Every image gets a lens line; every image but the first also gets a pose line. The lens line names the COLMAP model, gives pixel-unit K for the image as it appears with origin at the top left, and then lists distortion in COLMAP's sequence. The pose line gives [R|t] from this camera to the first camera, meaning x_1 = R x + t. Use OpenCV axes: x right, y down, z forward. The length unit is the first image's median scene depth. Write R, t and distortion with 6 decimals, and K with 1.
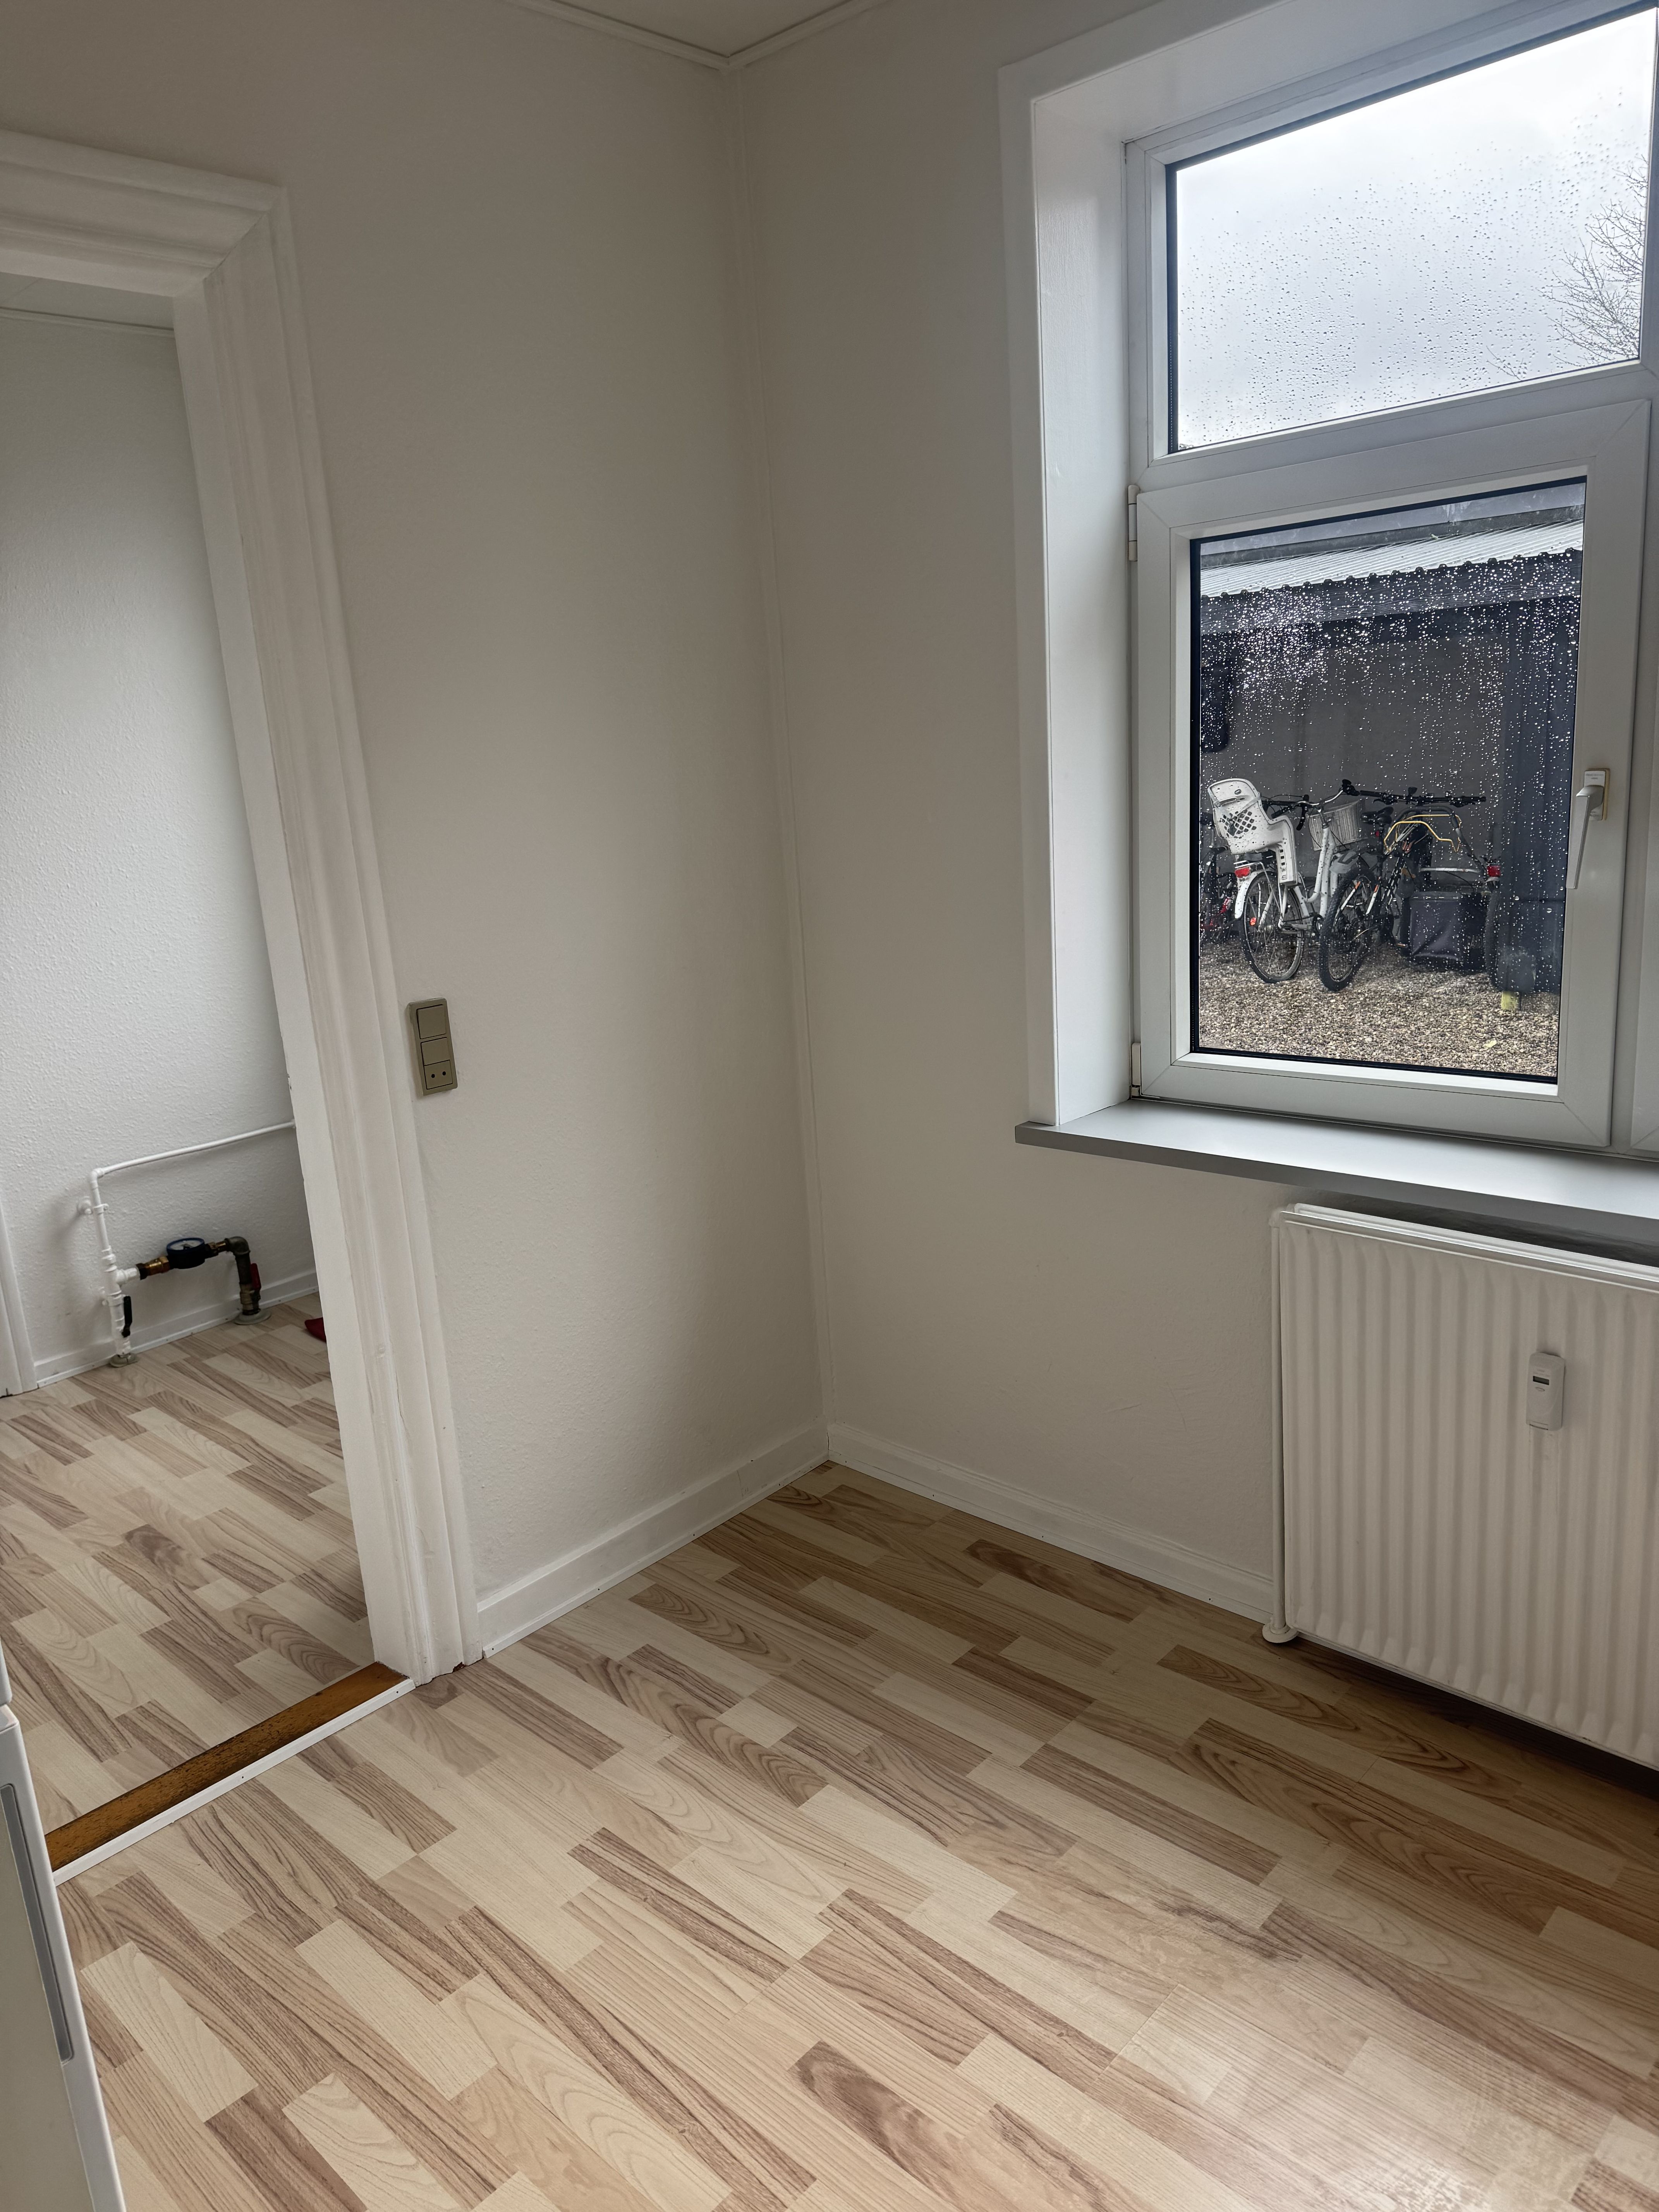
lens RADIAL K [[1563.3, 0, 840.0], [0, 1563.3, 1111.2], [0, 0, 1]] dist [0.070703, -0.081944]
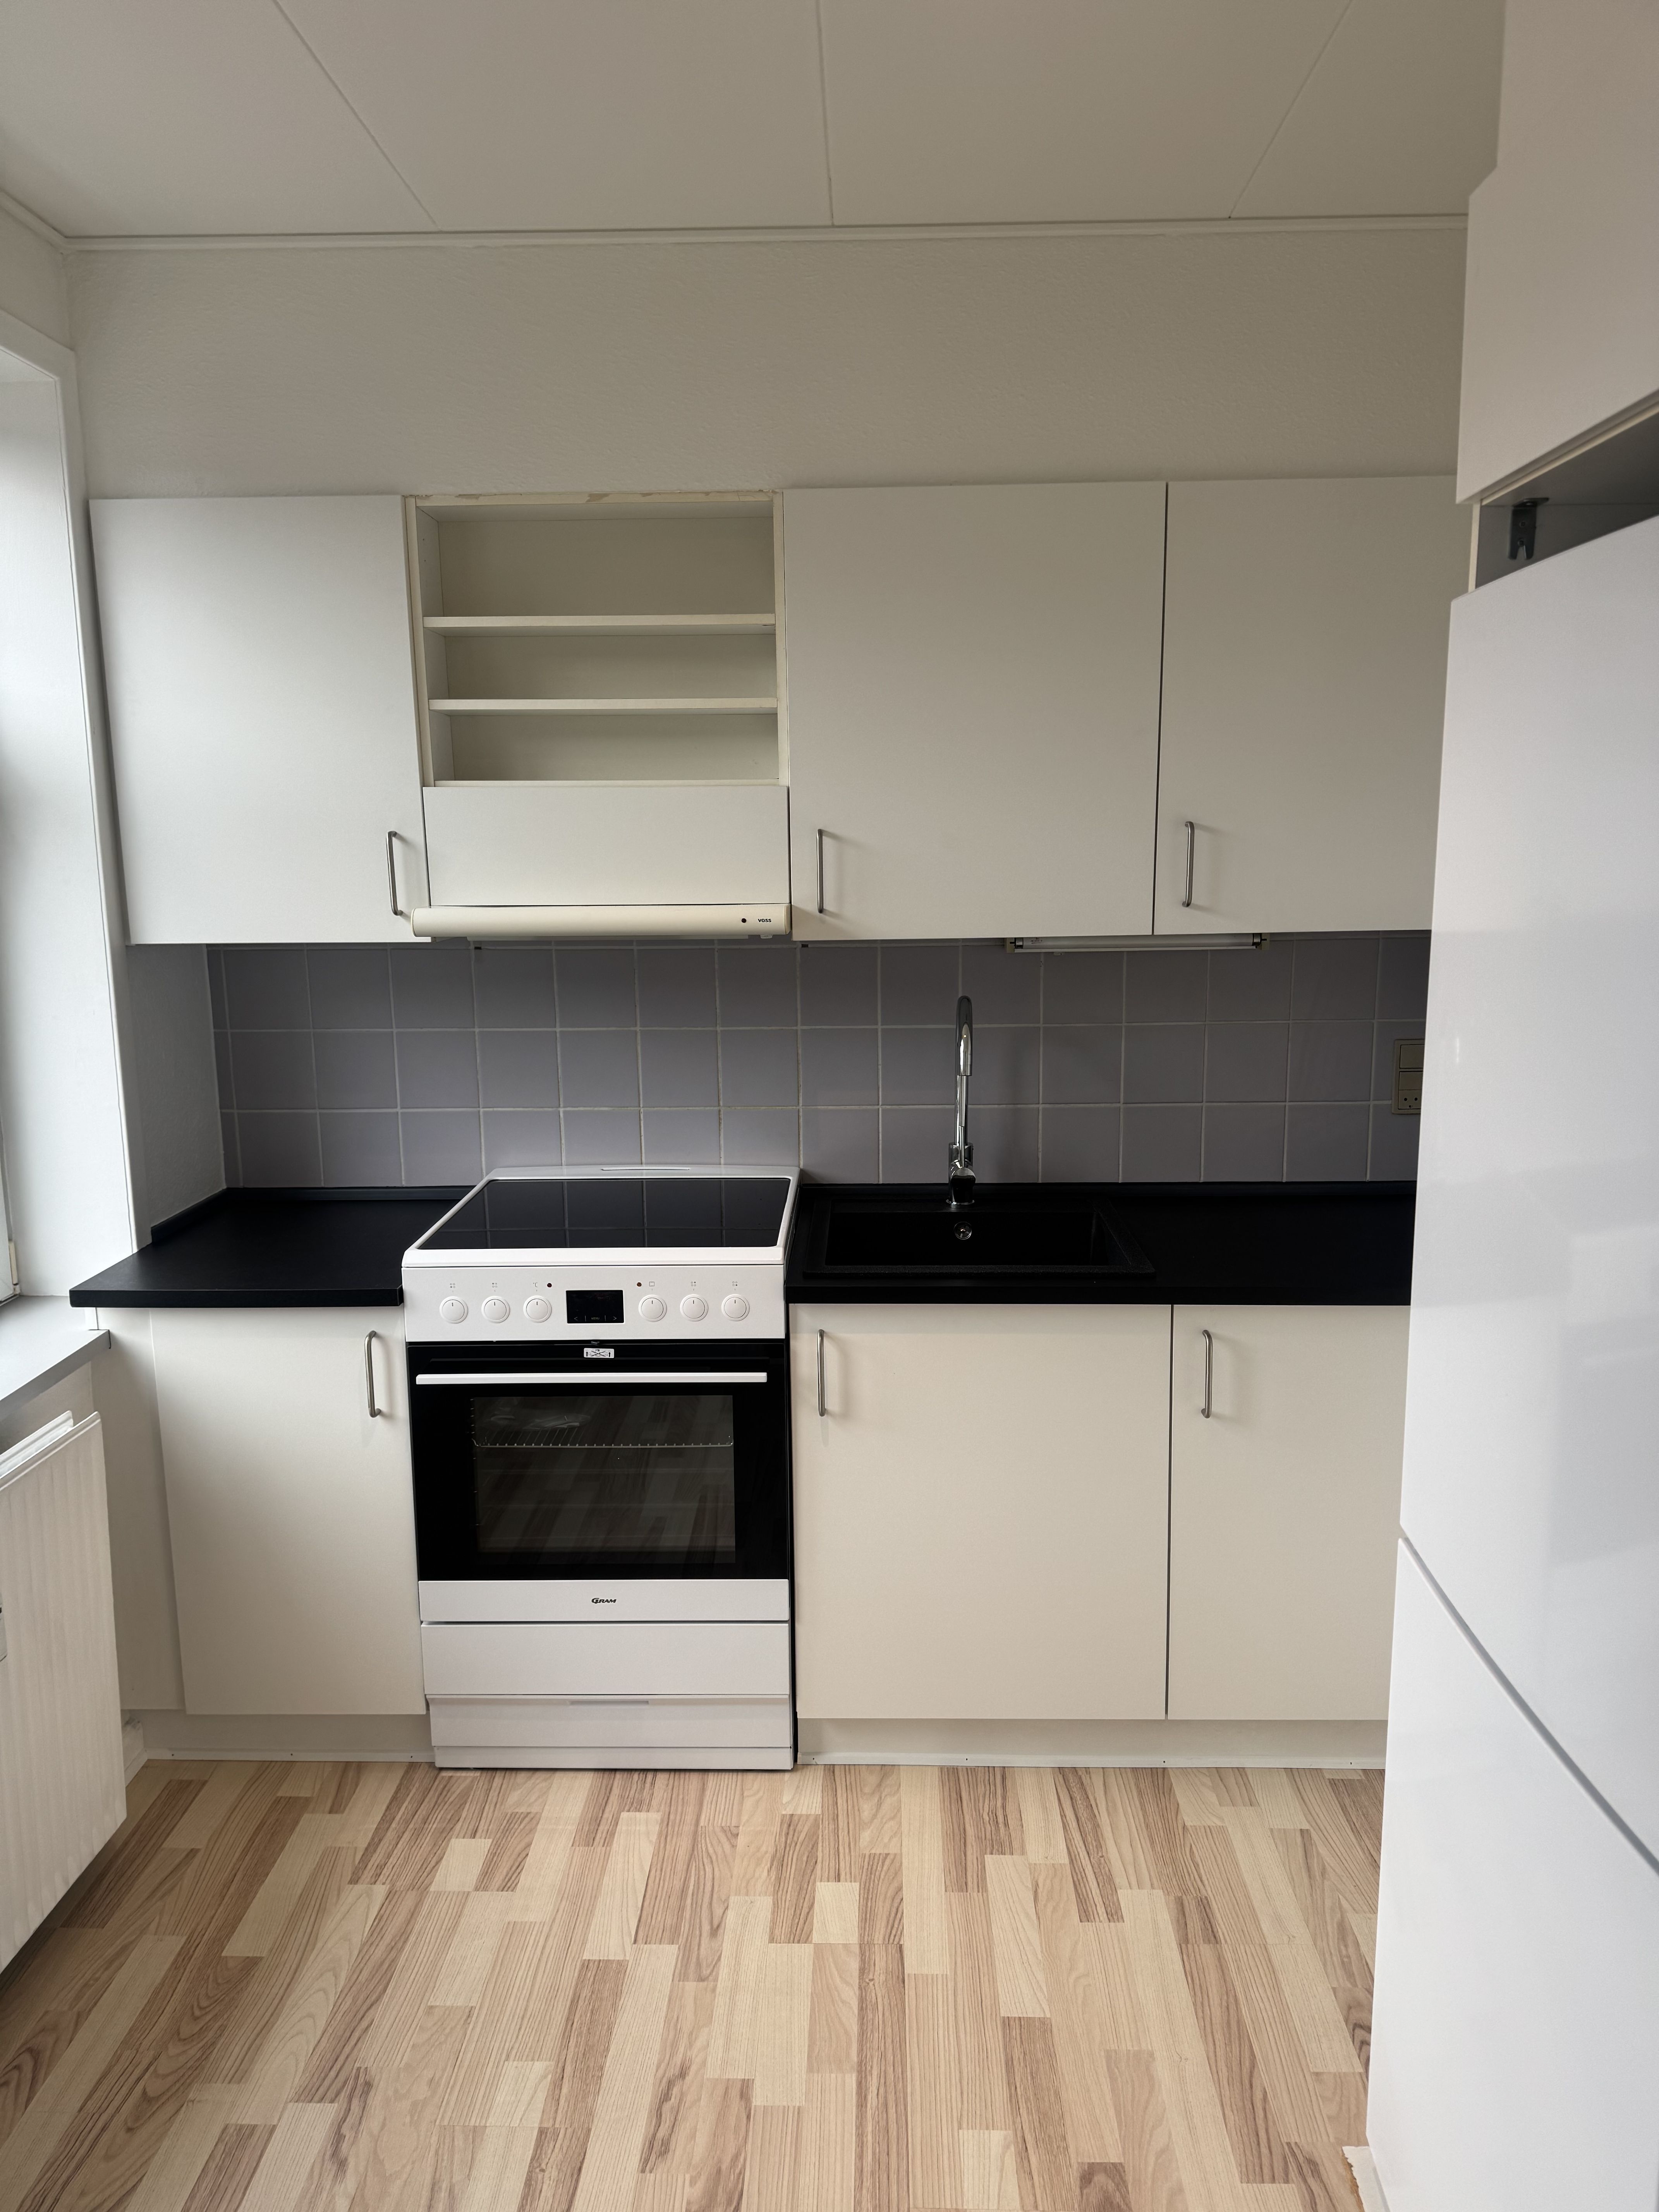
lens RADIAL K [[1563.3, 0, 840.0], [0, 1563.3, 1111.2], [0, 0, 1]] dist [0.070703, -0.081944]
pose [[-0.664292, -0.054487, 0.745484, -0.725604], [0.237054, 0.930498, 0.279246, -0.312071], [-0.708887, 0.362222, -0.605206, 1.223380]]
